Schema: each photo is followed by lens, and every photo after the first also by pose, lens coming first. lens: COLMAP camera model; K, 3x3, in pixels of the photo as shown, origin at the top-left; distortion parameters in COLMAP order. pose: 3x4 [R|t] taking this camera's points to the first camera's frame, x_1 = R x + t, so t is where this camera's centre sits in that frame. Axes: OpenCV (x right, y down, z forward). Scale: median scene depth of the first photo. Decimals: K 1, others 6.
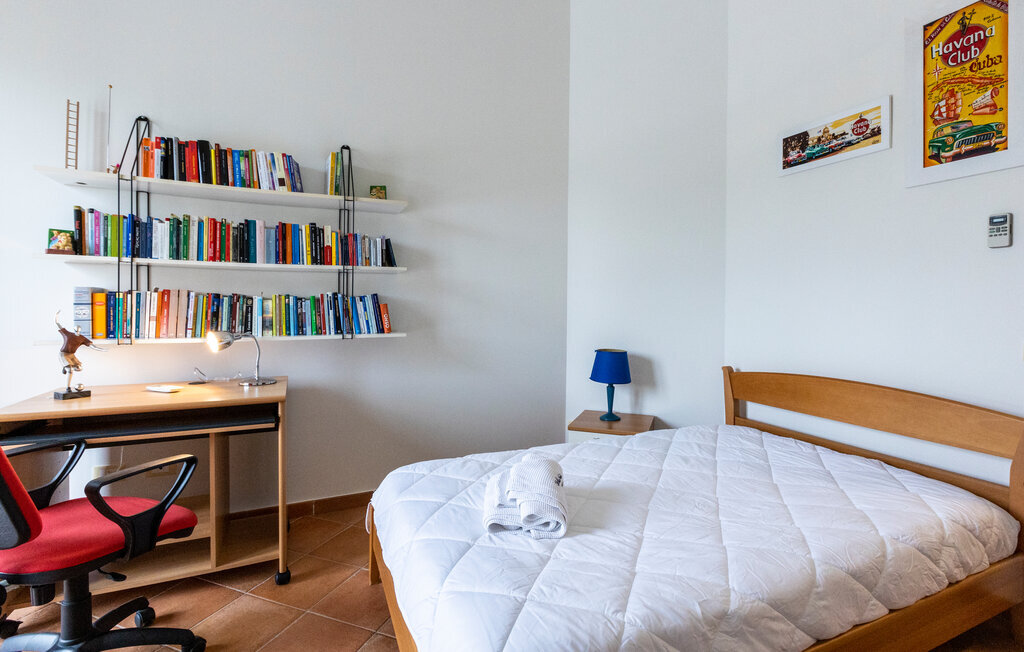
lens RADIAL K [[474.6, 0, 518.1], [0, 474.6, 304.9], [0, 0, 1]] dist [-0.004465, -0.000952]
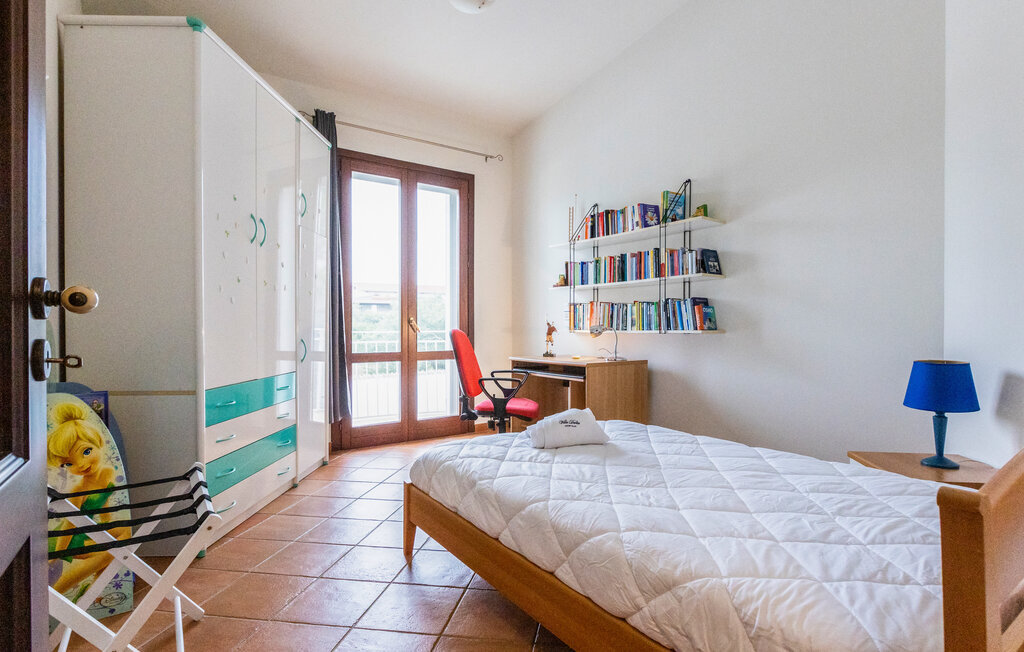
lens RADIAL K [[512.7, 0, 513.8], [0, 512.7, 295.0], [0, 0, 1]] dist [0.003203, -0.000140]
pose [[0.182765, -0.066092, -0.980933, 0.949947], [-0.005736, 0.997649, -0.068287, 0.066104], [0.983140, 0.018107, 0.181956, 0.352569]]
